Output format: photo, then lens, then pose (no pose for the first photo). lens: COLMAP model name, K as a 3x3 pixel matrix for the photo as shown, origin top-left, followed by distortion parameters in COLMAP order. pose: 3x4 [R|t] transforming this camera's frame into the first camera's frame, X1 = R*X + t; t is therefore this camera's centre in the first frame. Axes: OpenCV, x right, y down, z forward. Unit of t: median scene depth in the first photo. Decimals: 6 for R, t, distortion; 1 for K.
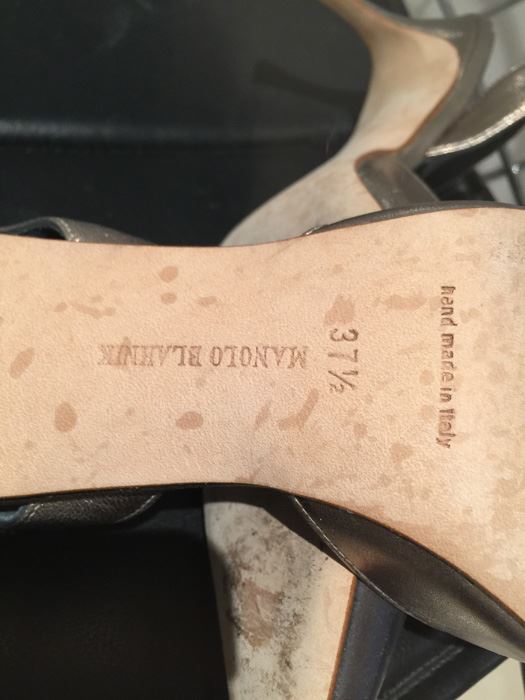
lens RADIAL K [[645.8, 0, 258.4], [0, 645.8, 347.9], [0, 0, 1]] dist [0.064103, -0.073445]
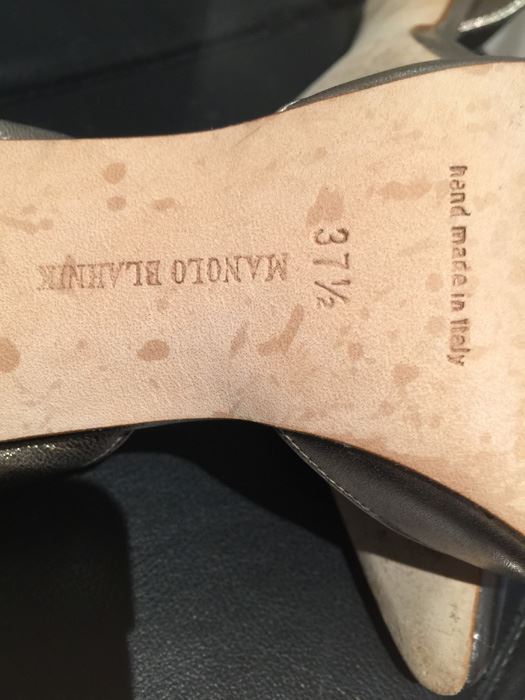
lens RADIAL K [[645.8, 0, 261.9], [0, 645.8, 355.9], [0, 0, 1]] dist [0.064103, -0.073445]
pose [[0.997946, -0.062858, 0.012342, 0.023701], [0.060250, 0.986473, 0.152450, -0.000869], [-0.021758, -0.151393, 0.988234, 0.161481]]
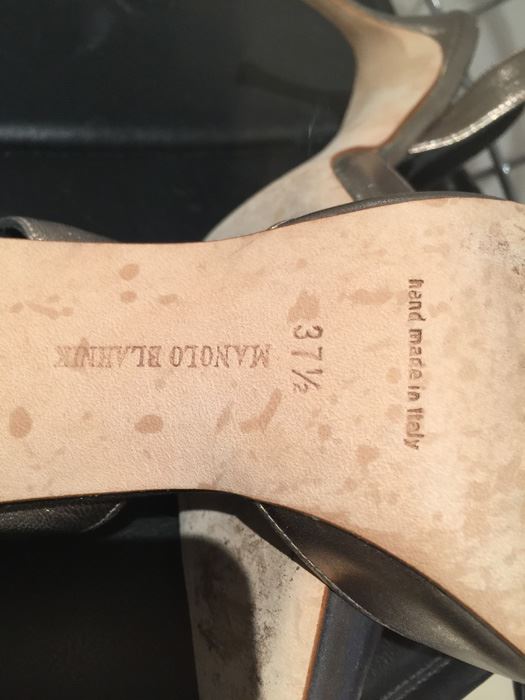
lens RADIAL K [[645.8, 0, 252.8], [0, 645.8, 347.6], [0, 0, 1]] dist [0.064103, -0.073445]
pose [[0.999883, -0.011728, -0.009832, 0.056733], [0.011608, 0.999858, -0.012222, 0.012751], [0.009974, 0.012106, 0.999877, 0.045556]]
